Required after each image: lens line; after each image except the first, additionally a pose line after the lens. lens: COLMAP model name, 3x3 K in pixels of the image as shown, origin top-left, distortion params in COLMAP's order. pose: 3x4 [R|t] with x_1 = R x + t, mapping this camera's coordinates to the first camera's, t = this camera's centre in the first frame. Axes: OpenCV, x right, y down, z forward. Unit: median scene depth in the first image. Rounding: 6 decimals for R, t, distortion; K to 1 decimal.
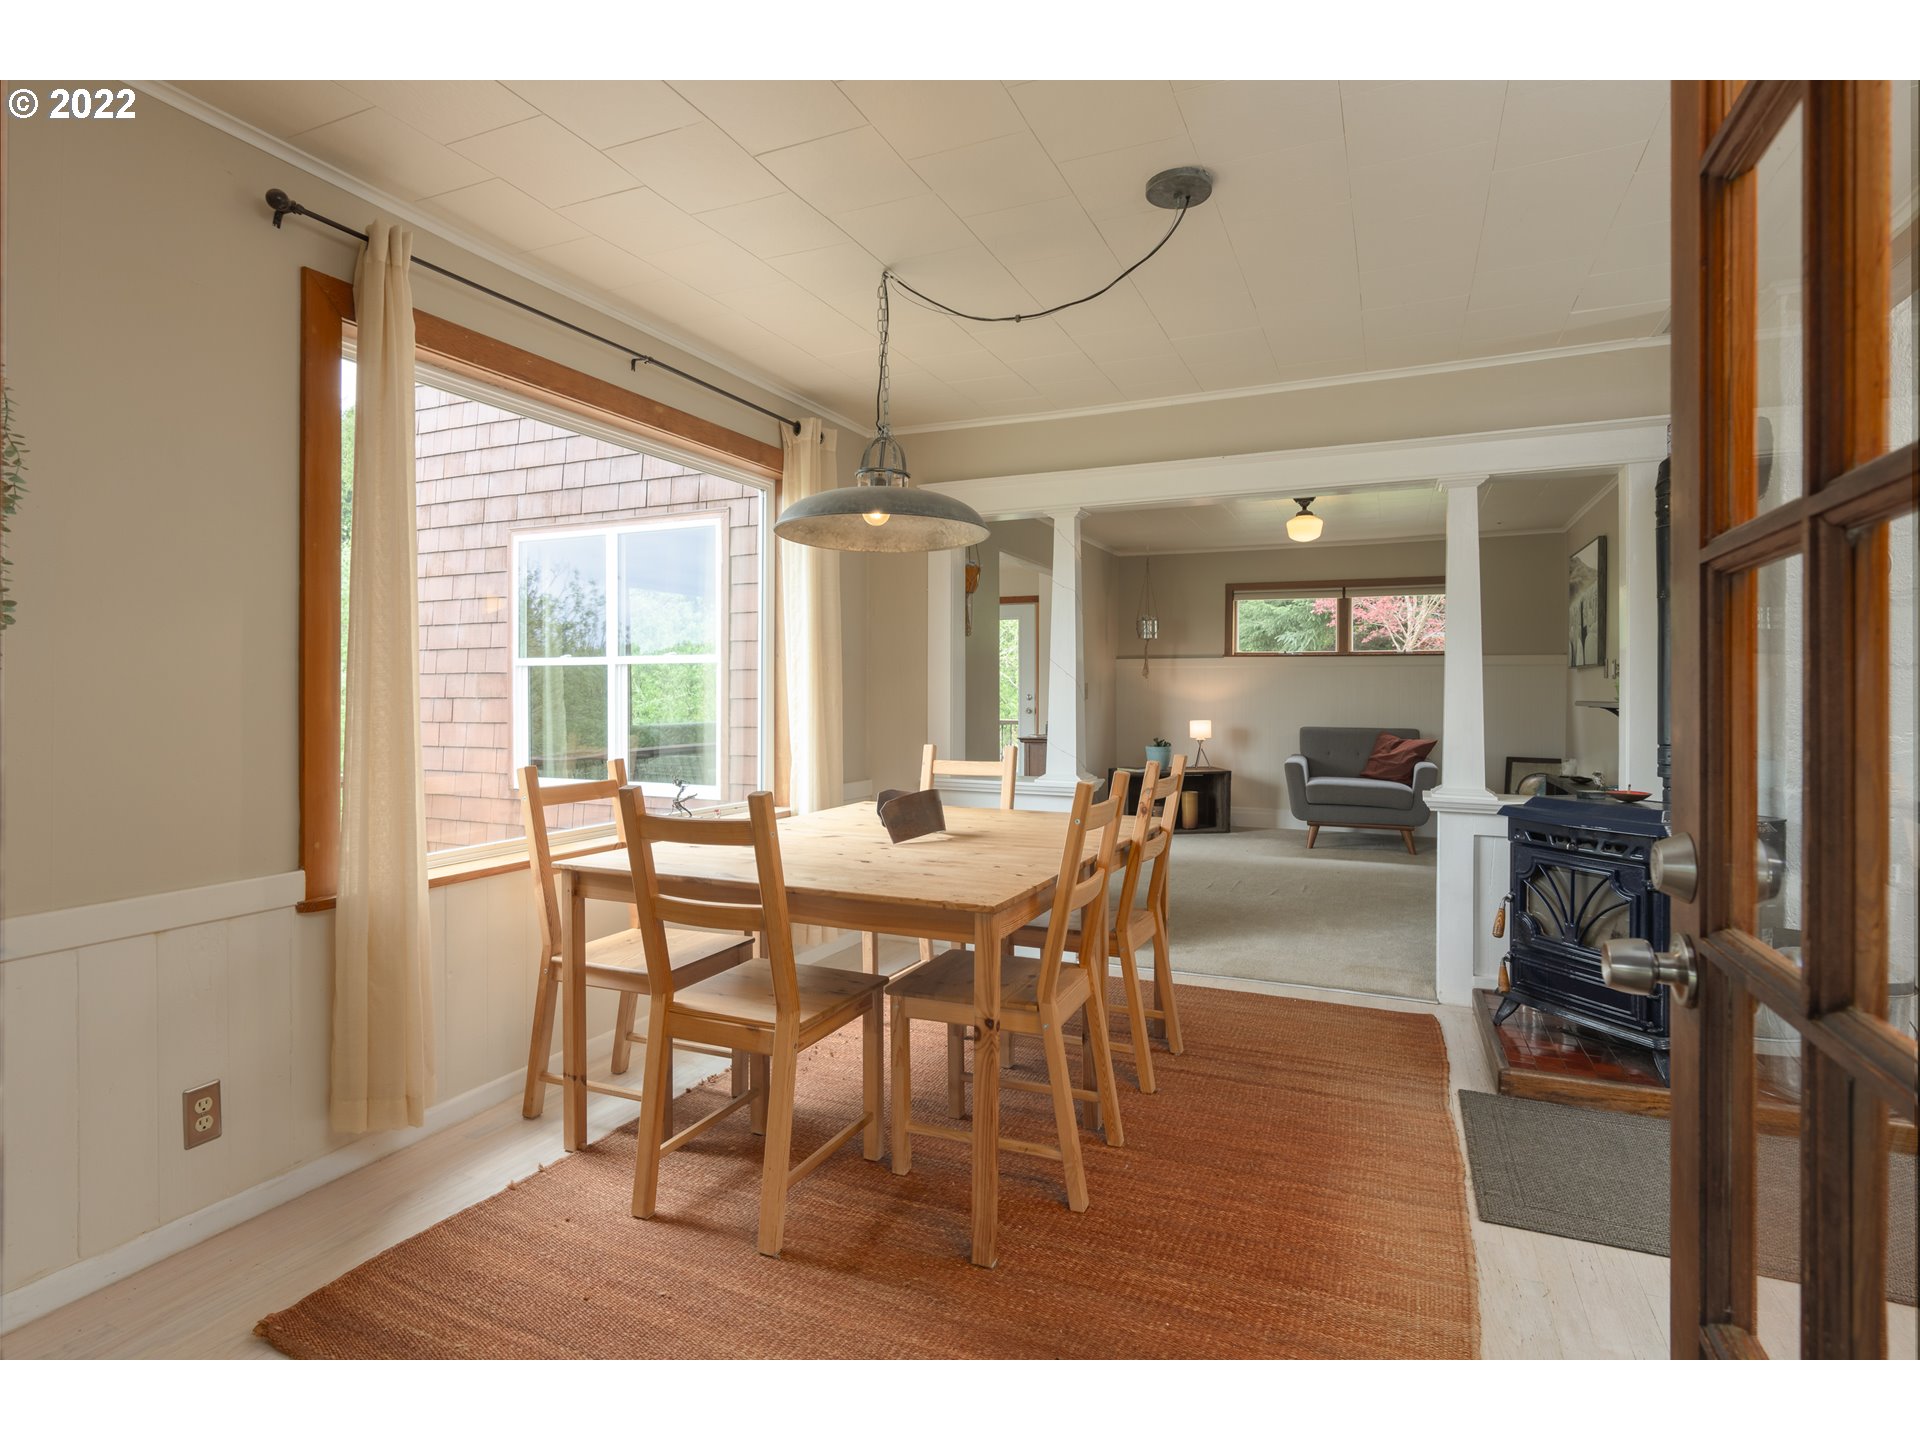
lens RADIAL K [[898.4, 0, 961.5], [0, 898.4, 685.0], [0, 0, 1]] dist [-0.001975, -0.000440]
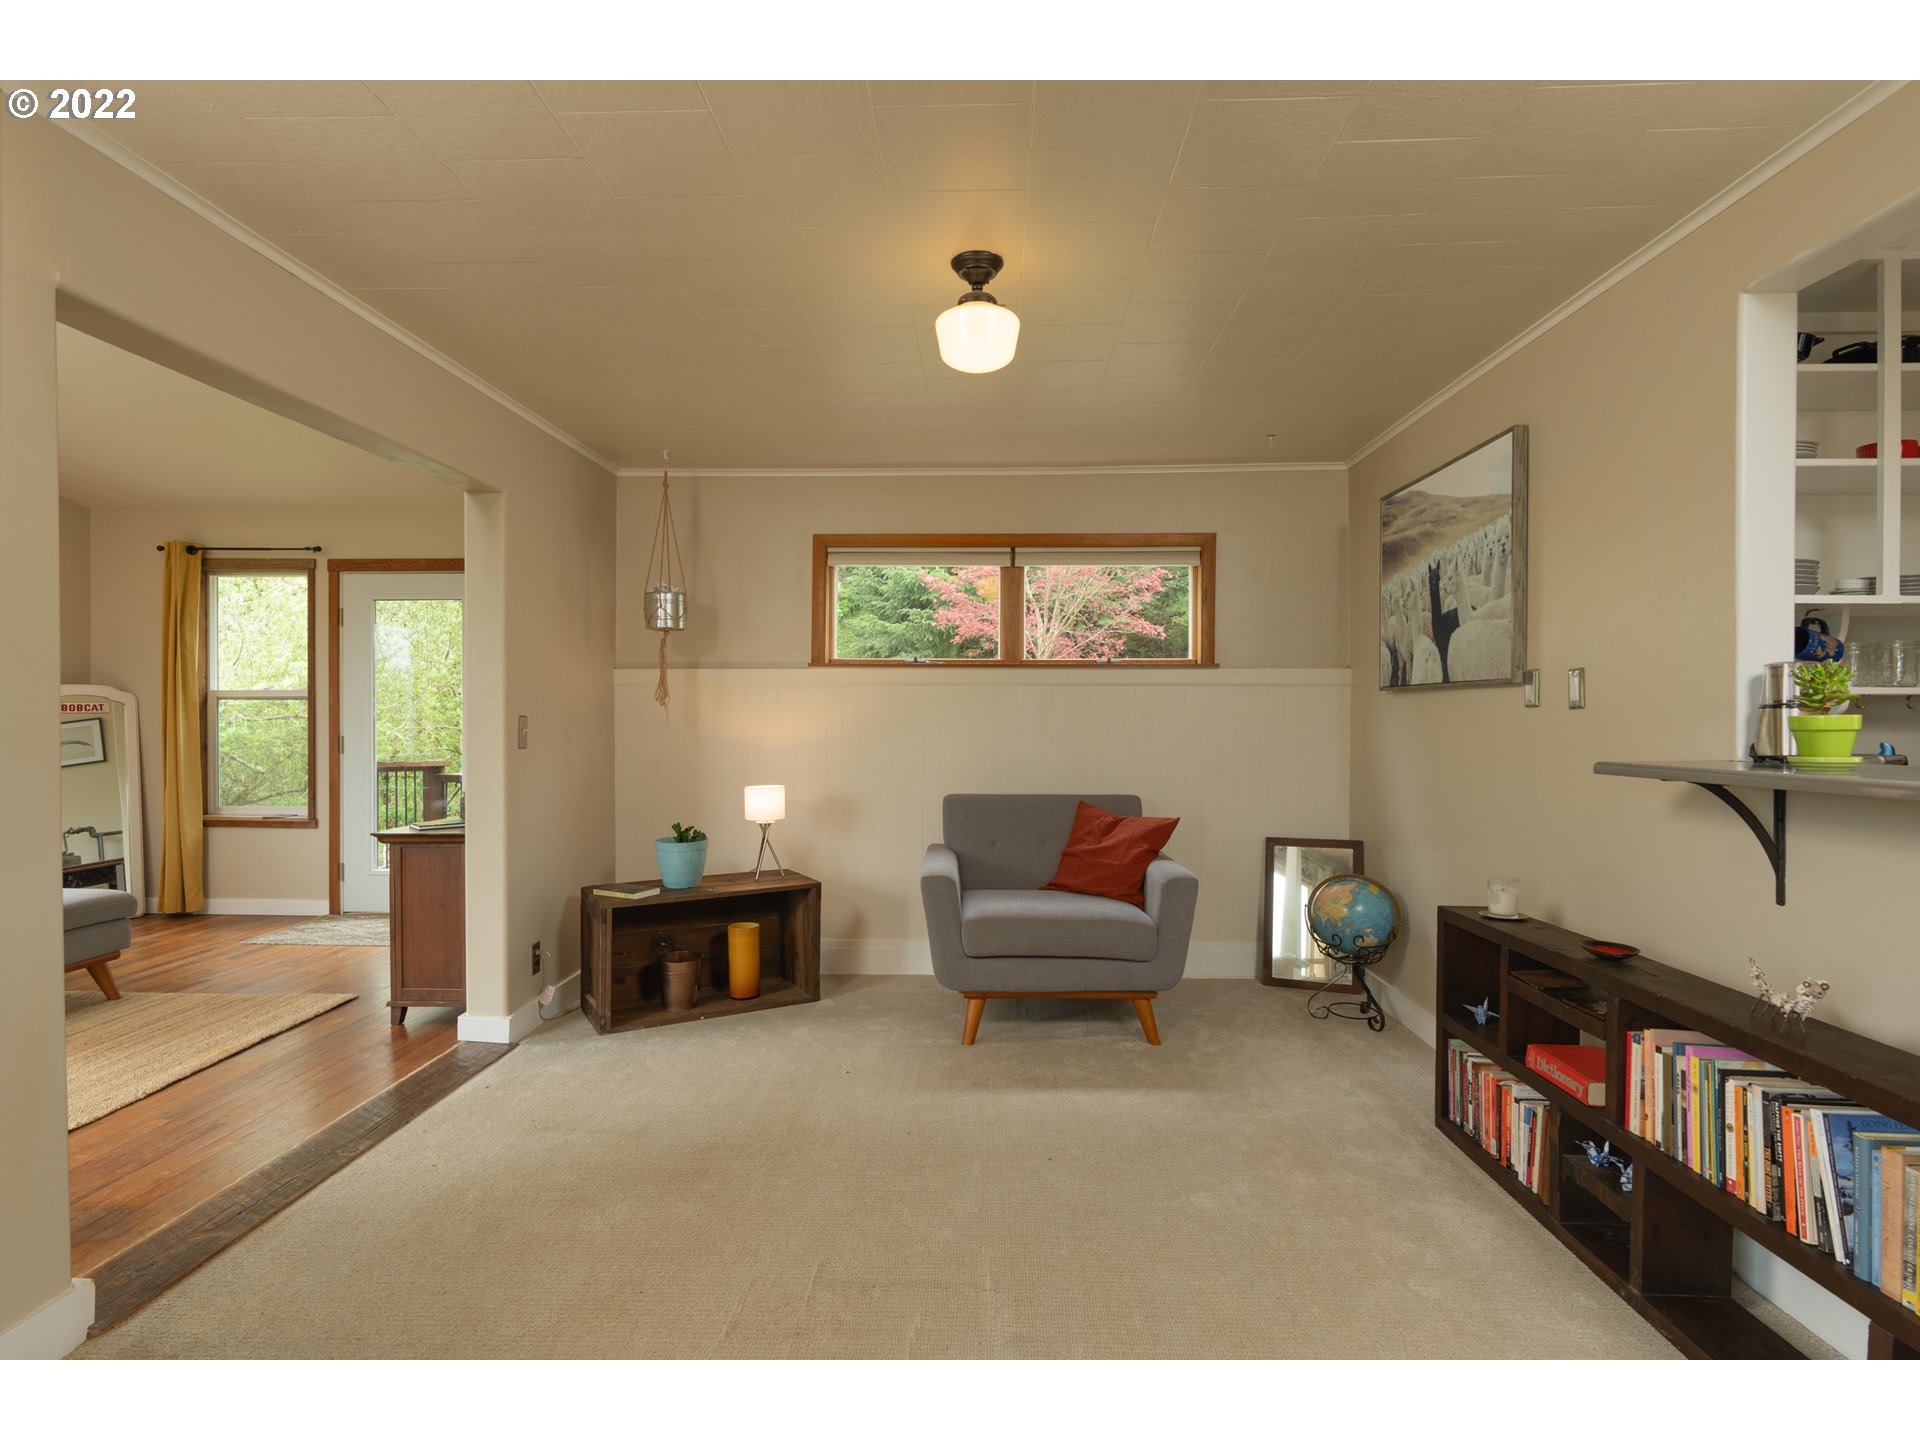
lens RADIAL K [[941.4, 0, 960.0], [0, 941.4, 720.0], [0, 0, 1]] dist [-0.004811, -0.000645]
pose [[0.915946, -0.004067, 0.401280, 0.157323], [0.000624, 0.999962, 0.008710, -0.004002], [-0.401300, -0.007728, 0.915914, 0.473432]]
